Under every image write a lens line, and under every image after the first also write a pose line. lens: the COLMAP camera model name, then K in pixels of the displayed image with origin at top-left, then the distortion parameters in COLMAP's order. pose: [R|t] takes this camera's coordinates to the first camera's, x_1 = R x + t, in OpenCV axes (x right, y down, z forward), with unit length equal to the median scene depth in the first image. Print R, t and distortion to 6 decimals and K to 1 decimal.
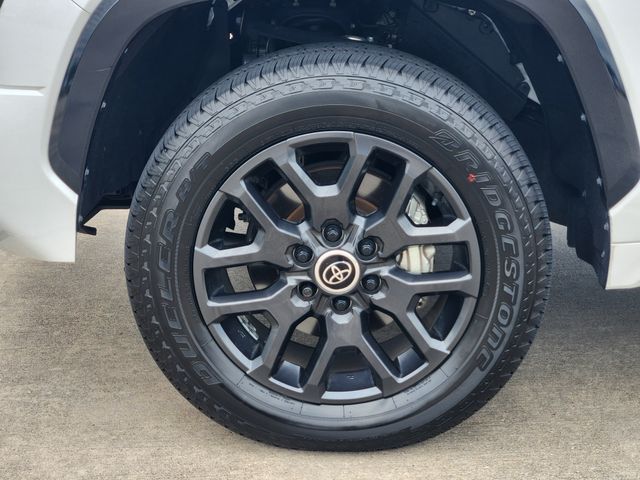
lens RADIAL K [[1208.2, 0, 320.0], [0, 1208.2, 240.0], [0, 0, 1]] dist [-0.569948, 5.596963]
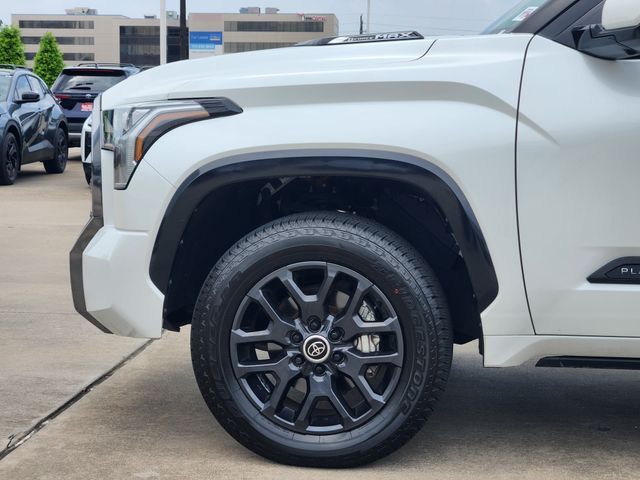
lens RADIAL K [[1208.2, 0, 320.0], [0, 1208.2, 240.0], [0, 0, 1]] dist [-0.569948, 5.596963]
pose [[0.990748, 0.026438, -0.133112, 0.232523], [-0.052279, 0.979495, -0.194566, 0.199482], [0.125239, 0.199725, 0.971816, -0.615058]]
